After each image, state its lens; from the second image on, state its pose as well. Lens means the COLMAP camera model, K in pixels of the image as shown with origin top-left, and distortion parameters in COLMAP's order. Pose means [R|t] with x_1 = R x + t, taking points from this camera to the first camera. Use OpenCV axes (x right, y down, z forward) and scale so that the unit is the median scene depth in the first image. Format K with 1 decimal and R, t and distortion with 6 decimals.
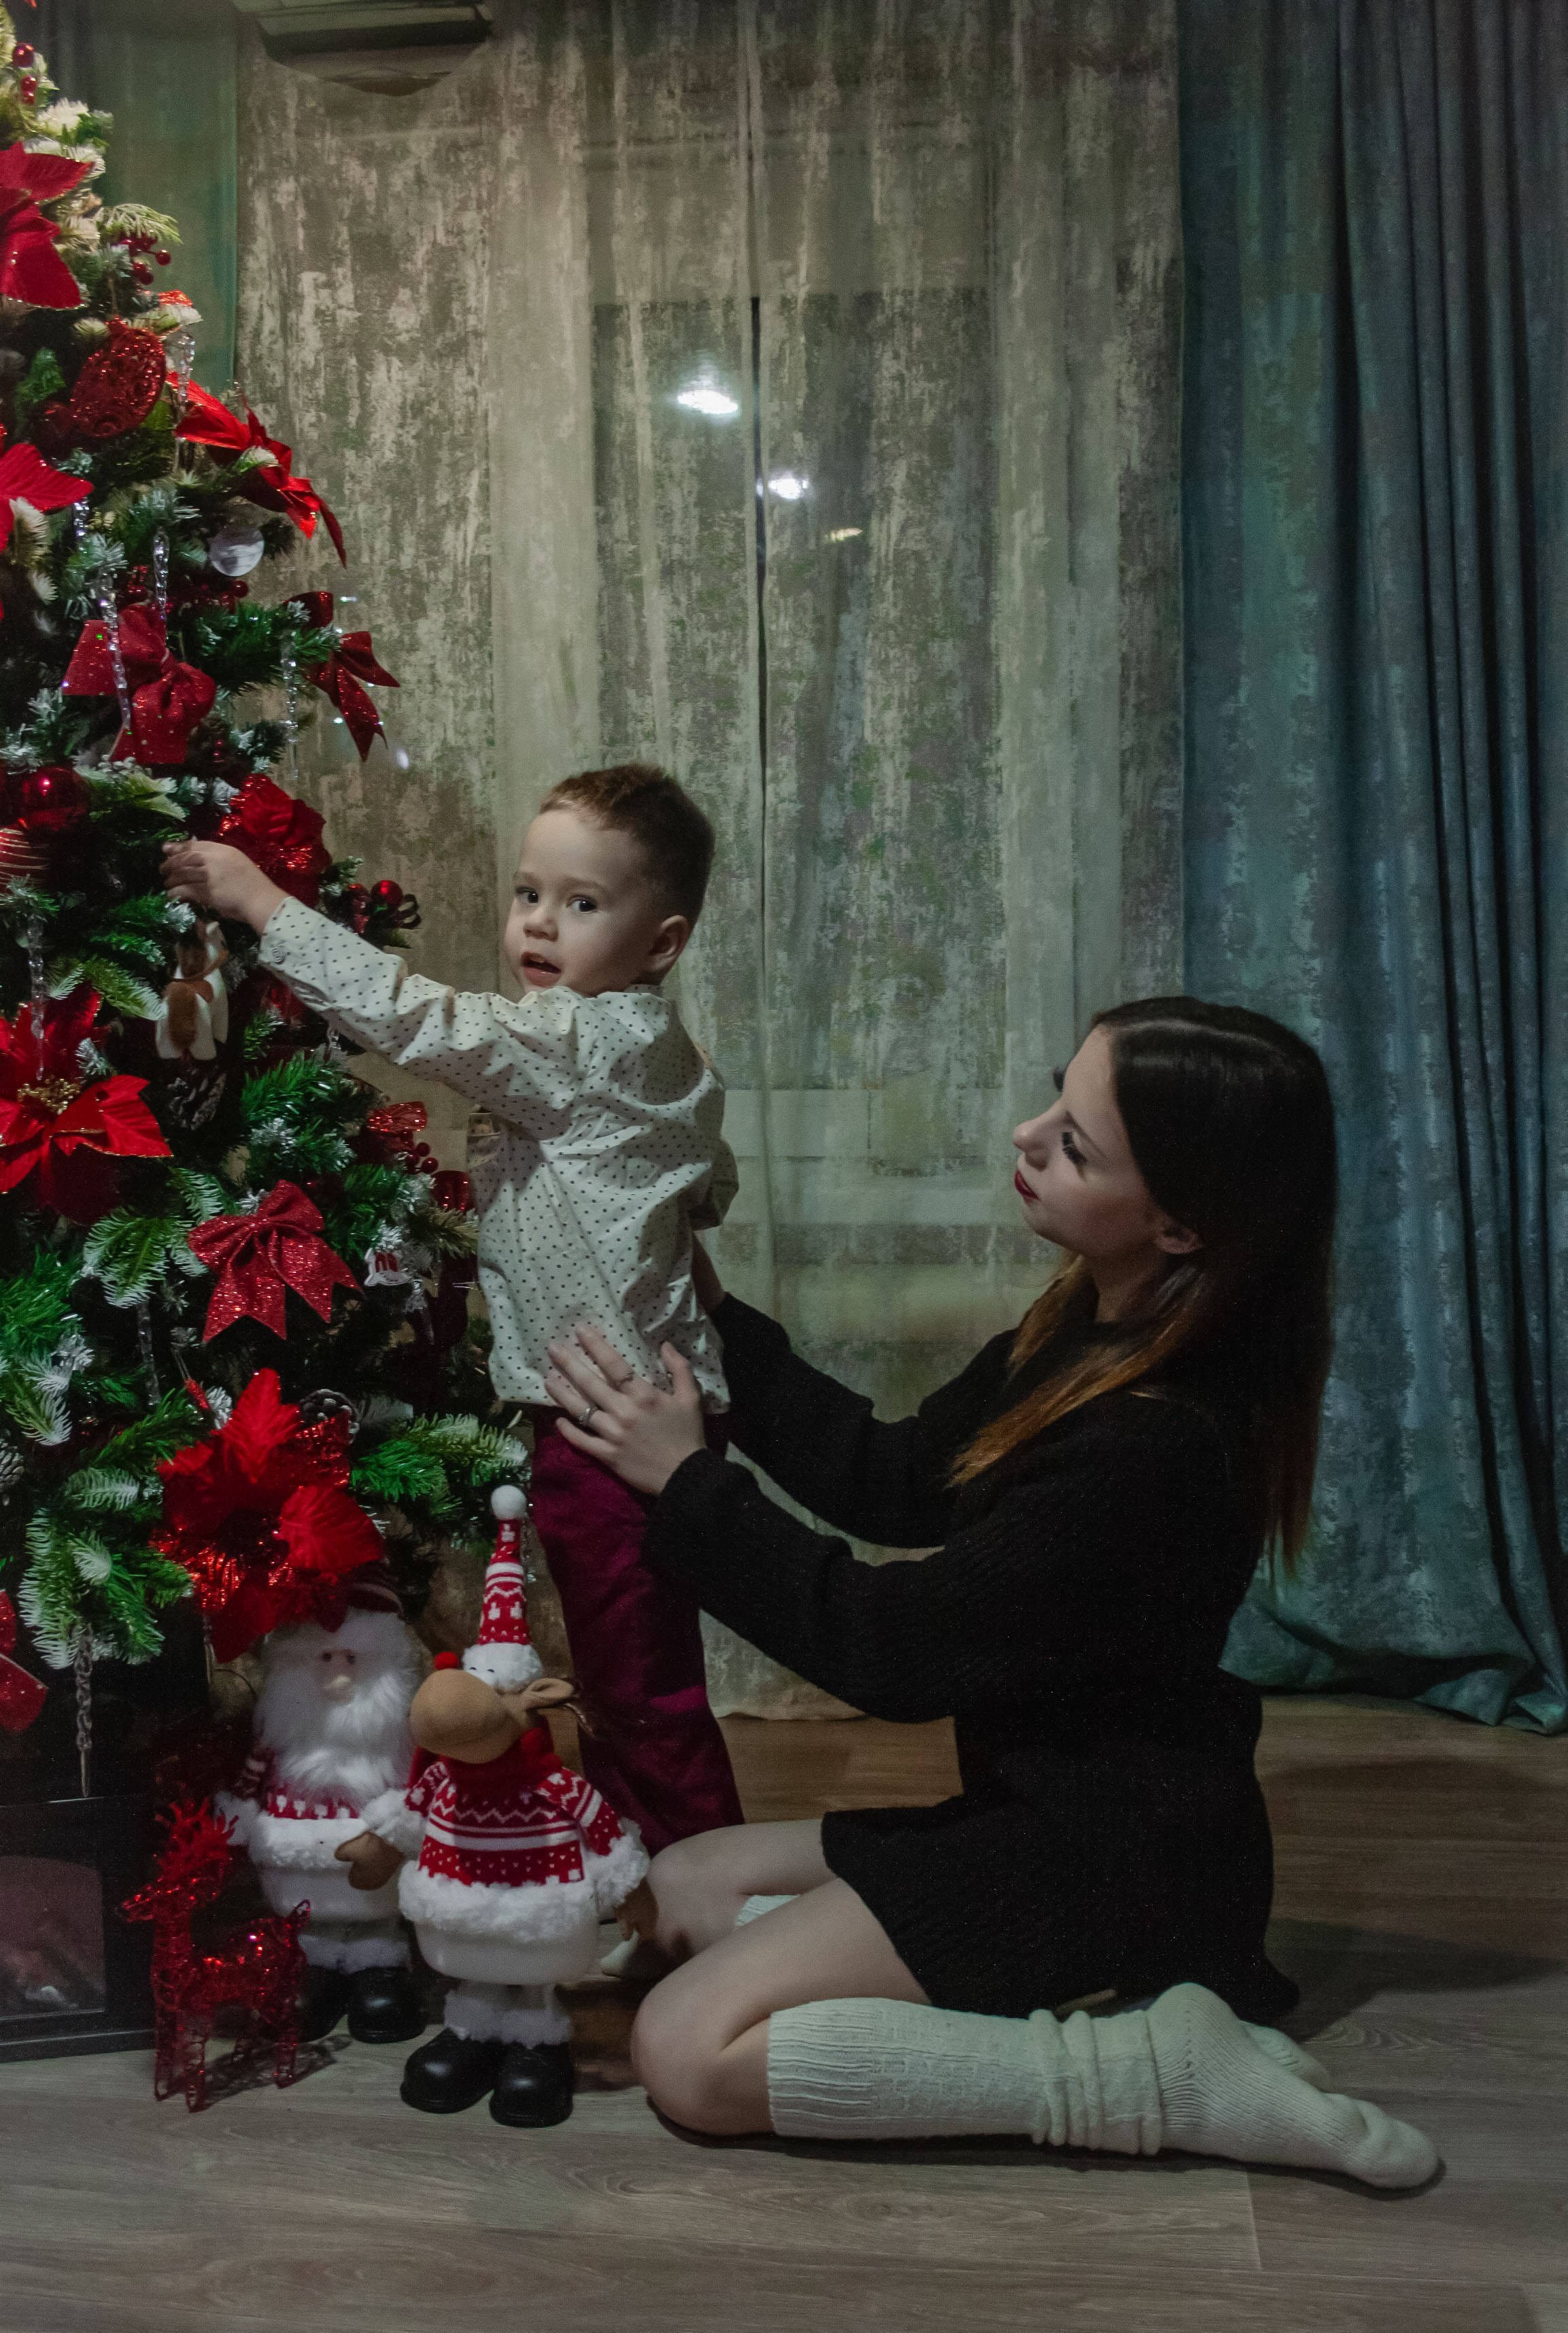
lens RADIAL K [[2520.6, 0, 739.9], [0, 2520.6, 1159.8], [0, 0, 1]] dist [-0.131701, 0.150993]
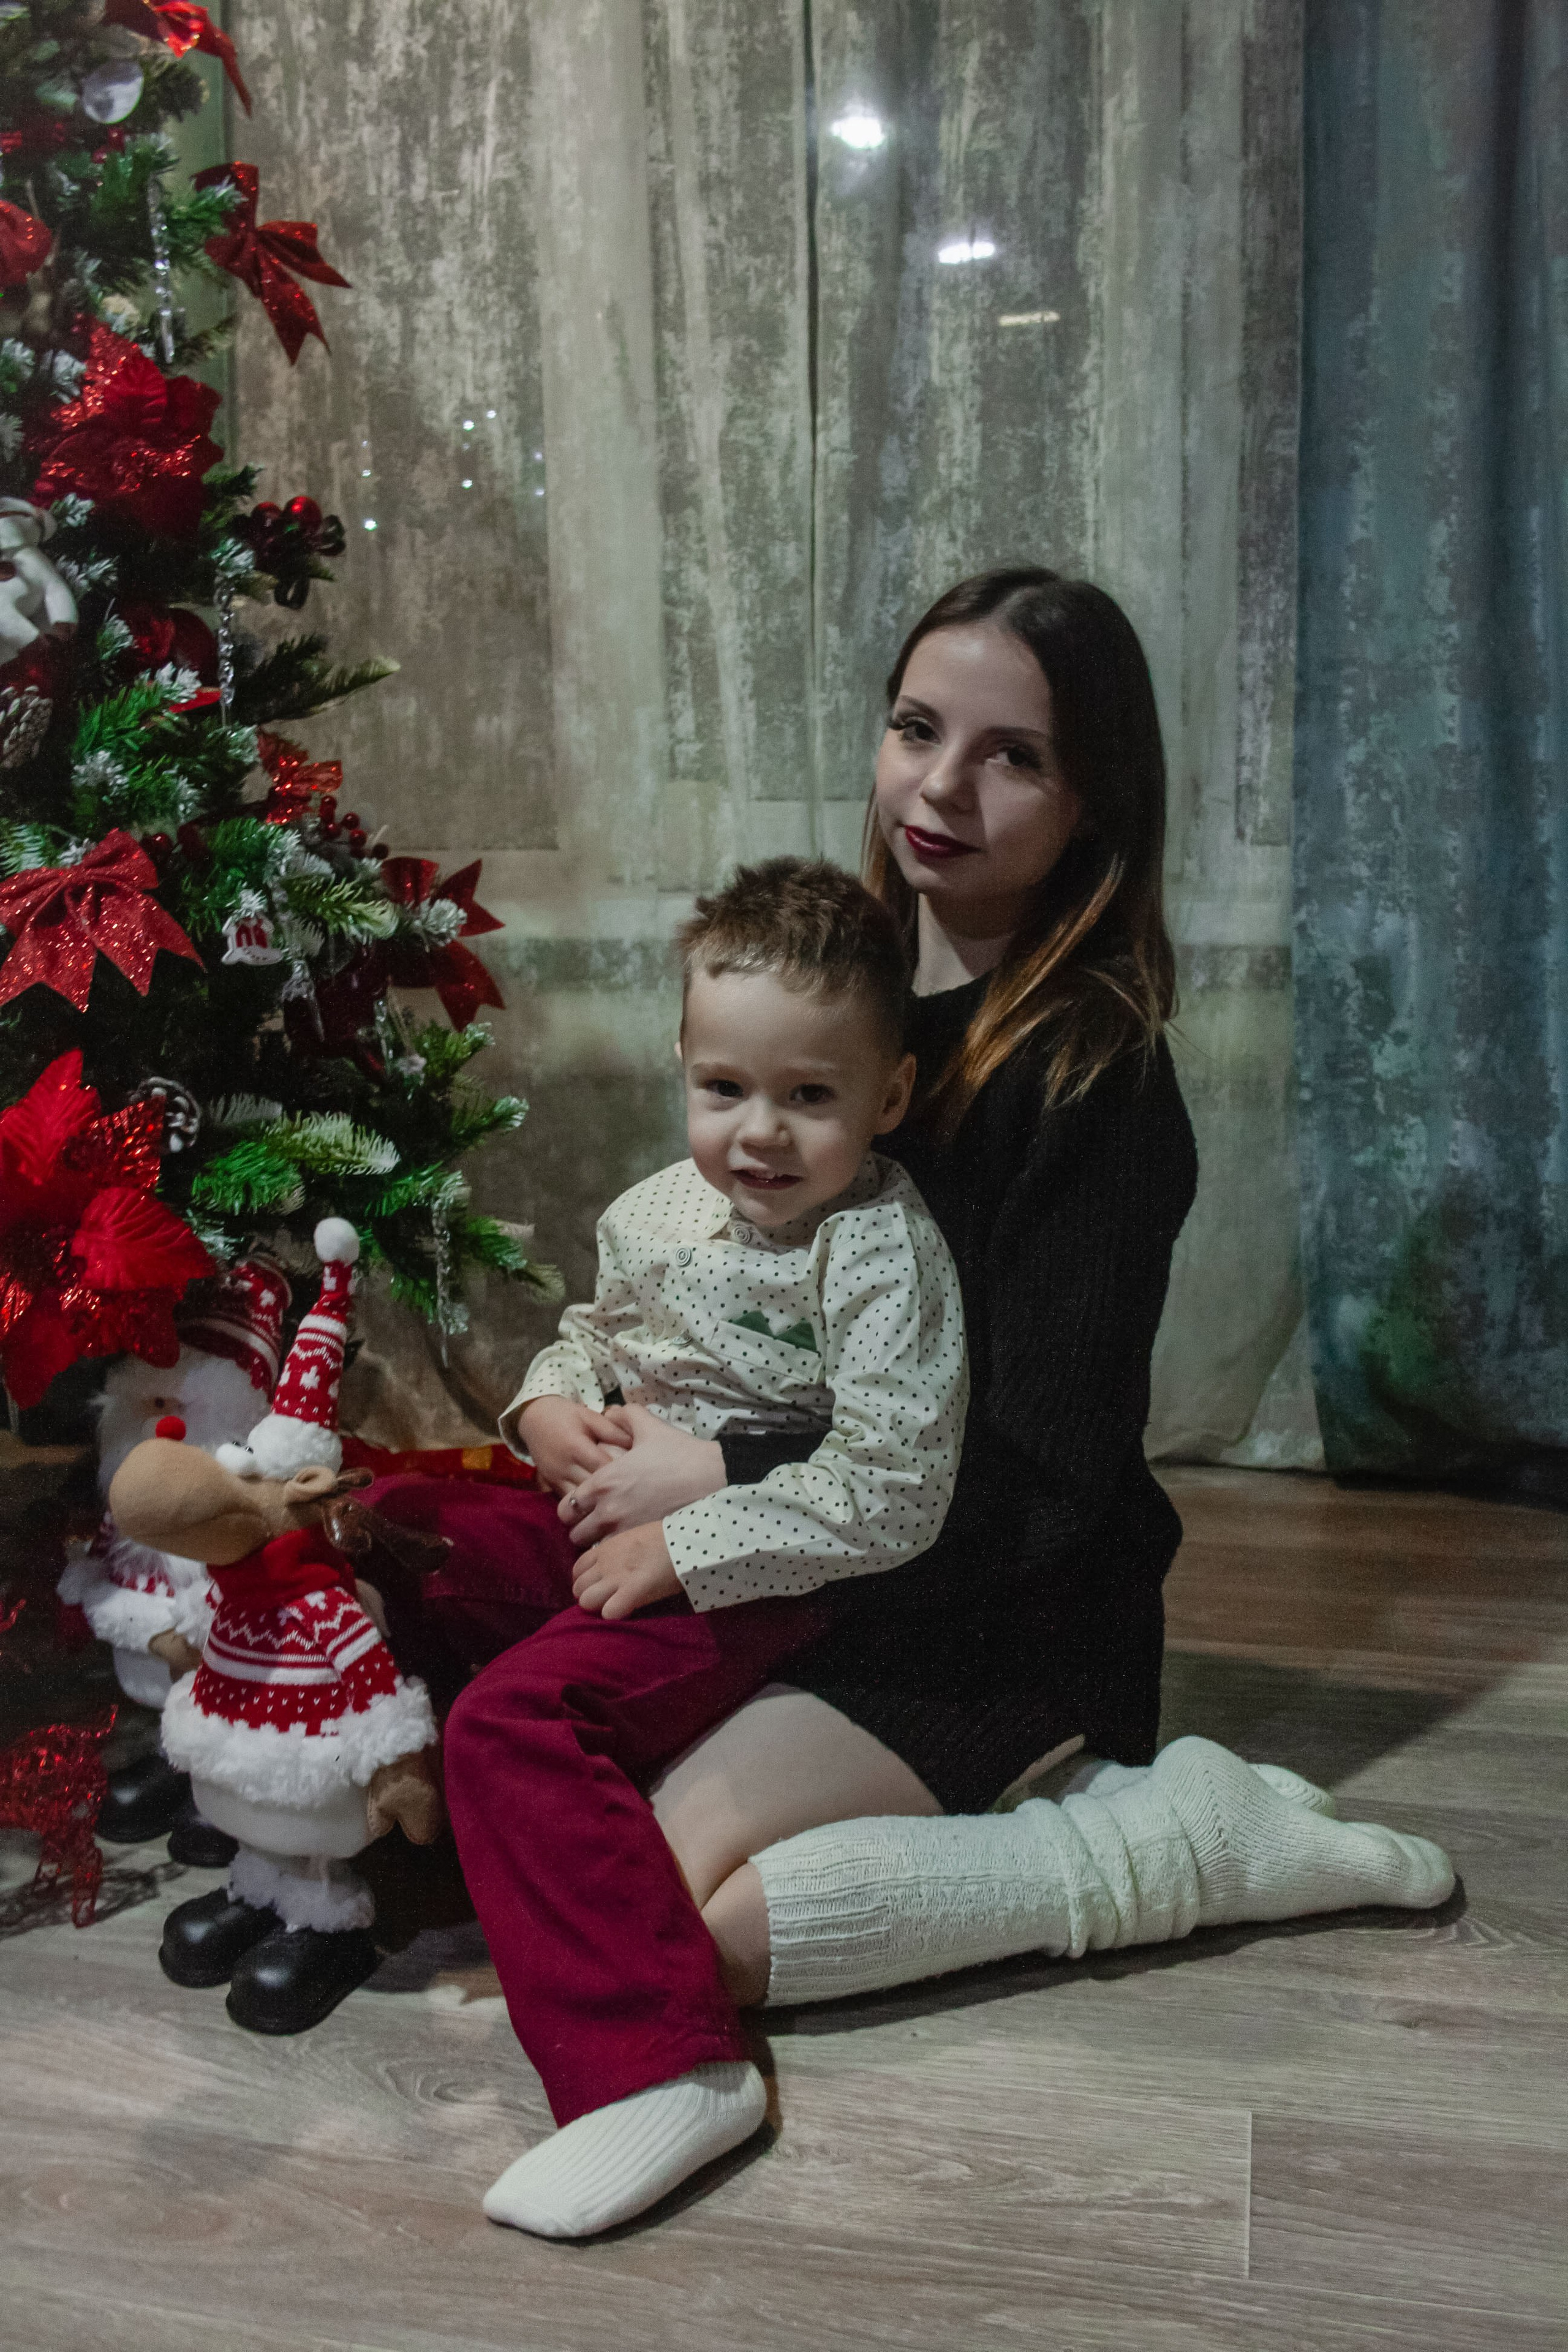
lens RADIAL K [[2223.0, 0, 769.4], [0, 2223.0, 1199.4], [0, 0, 1]] dist [-0.132177, 0.139741]
pose [[0.994659, 0.016061, -0.101961, 0.076467], [-0.005972, 0.995120, 0.098496, 0.040266], [0.103046, -0.097361, 0.989900, 0.221788]]
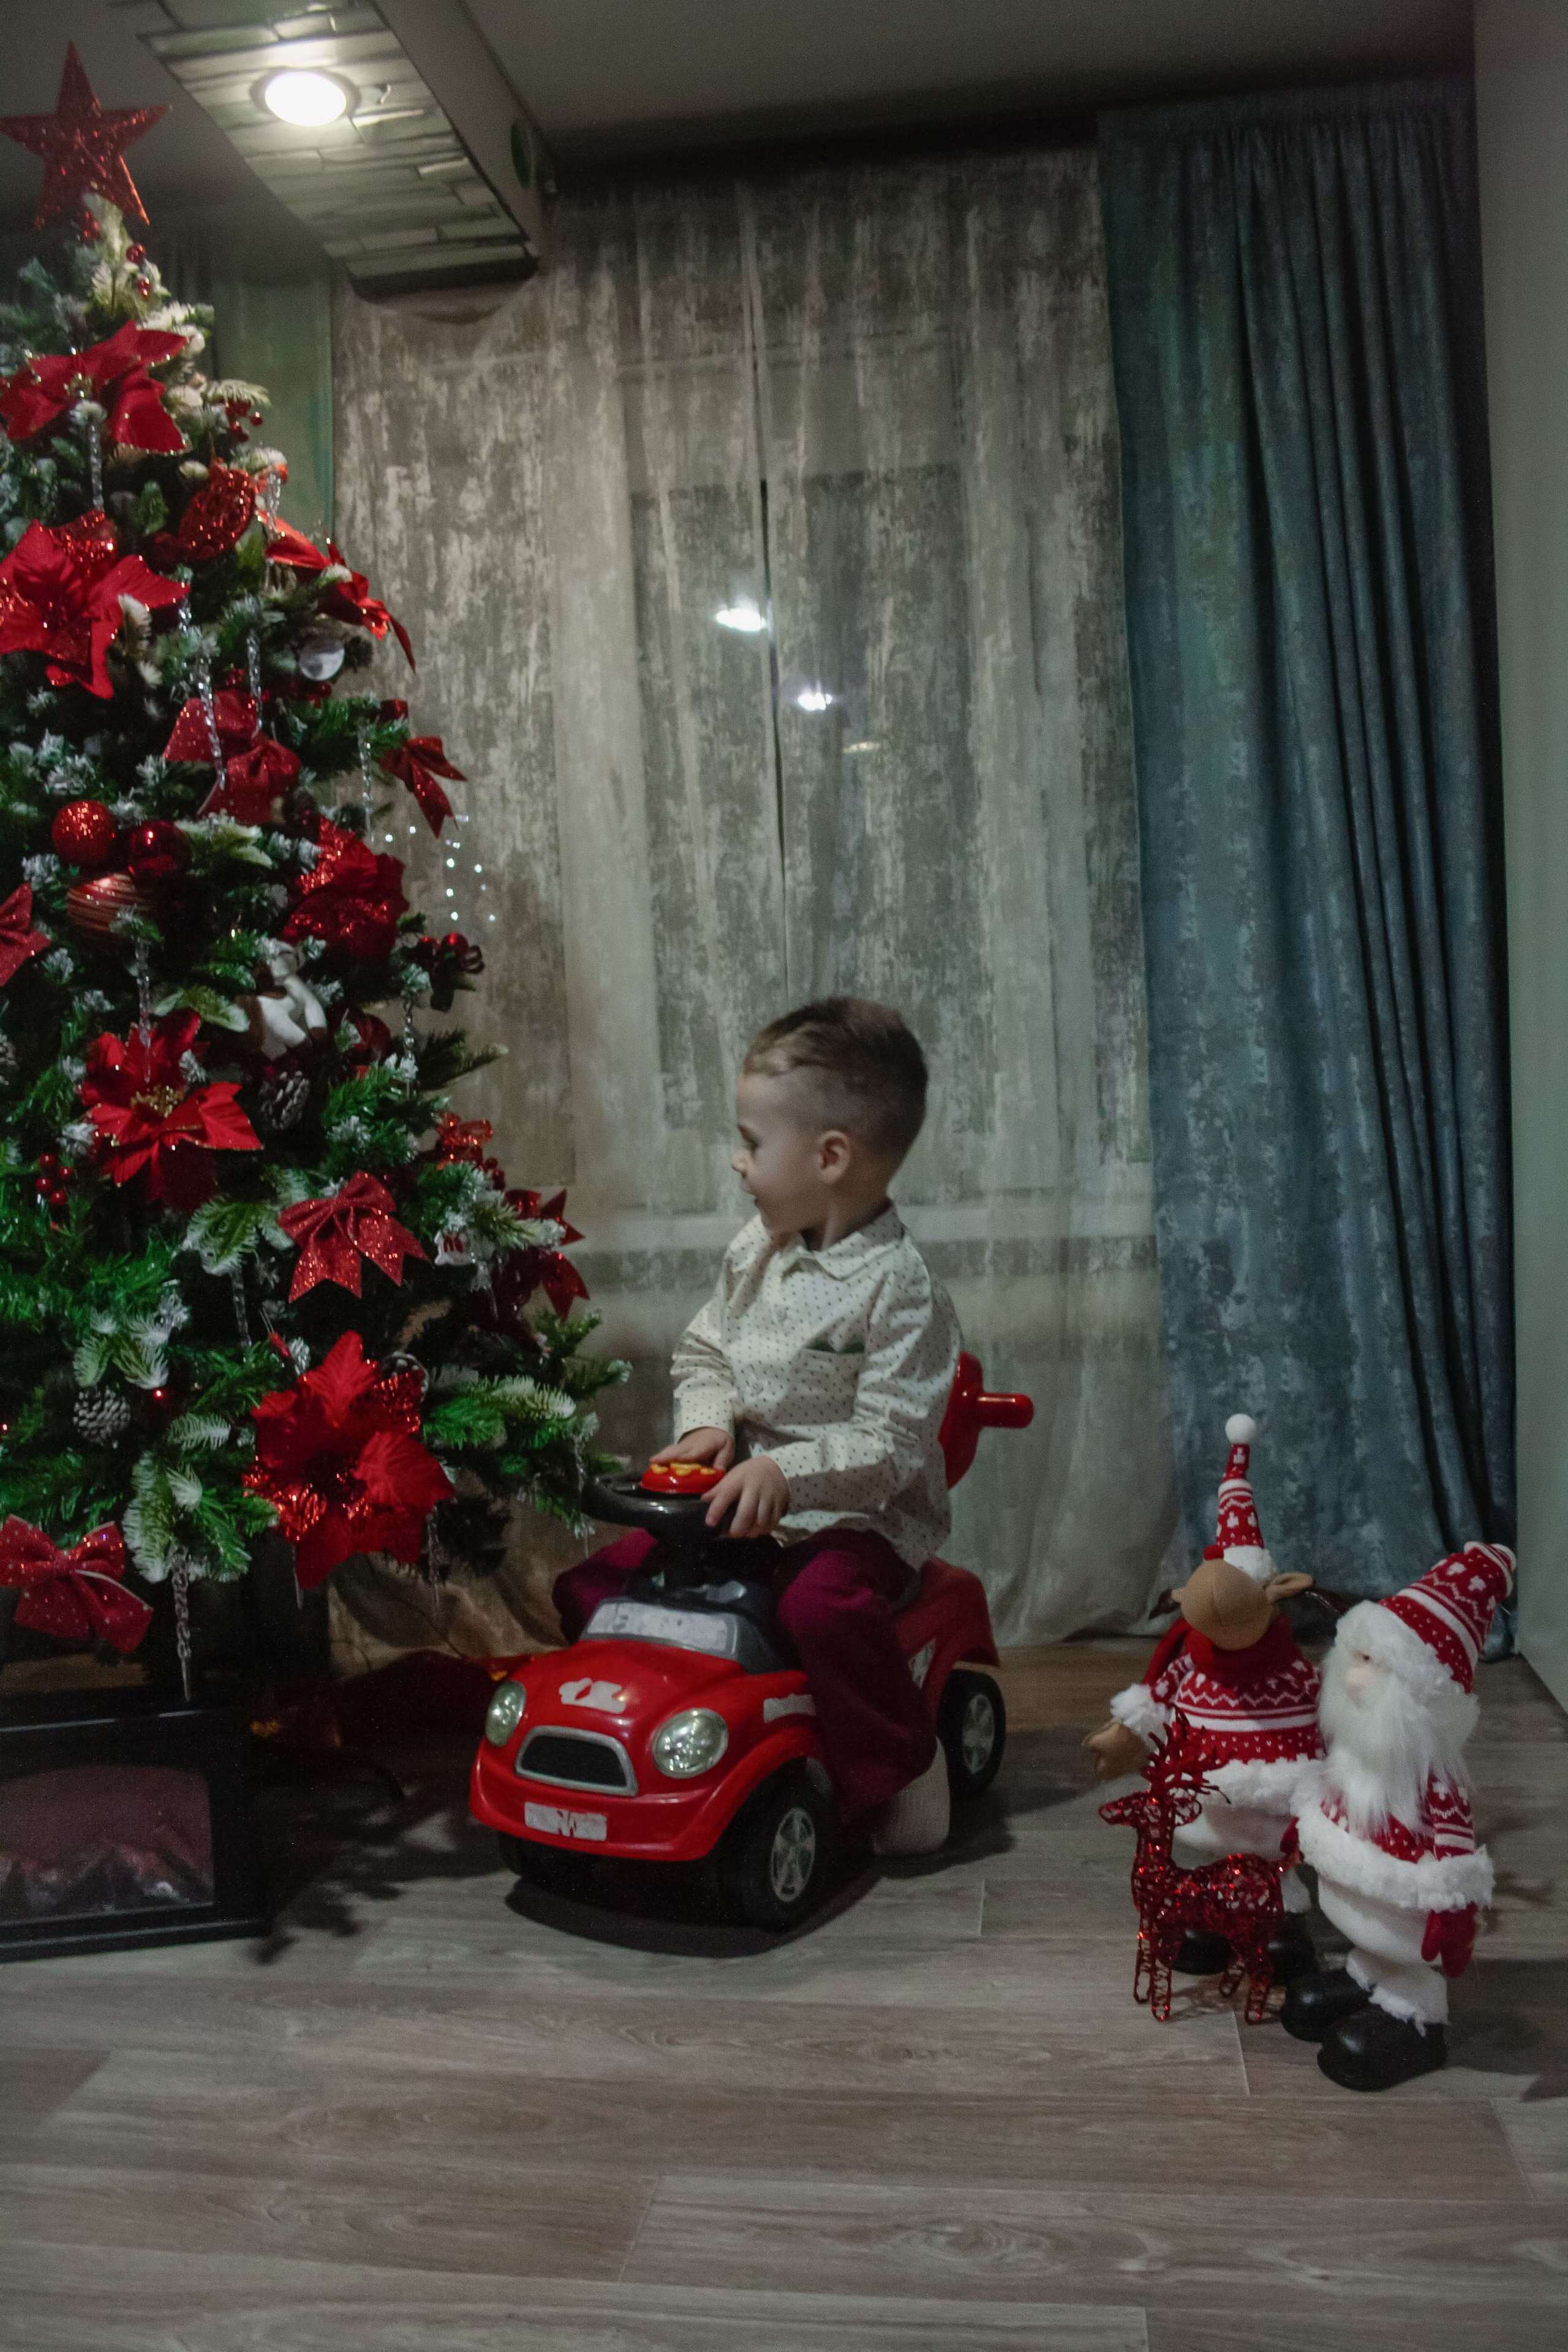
lens RADIAL K [[2055.6, 0, 776.2], [0, 2055.6, 1177.6], [0, 0, 1]] dist [-0.170531, 0.202501]
pose [[0.999354, -0.032603, -0.015104, 0.016265], [0.031584, 0.997489, -0.063382, 0.054965], [0.017133, 0.062864, 0.997875, 0.049741]]
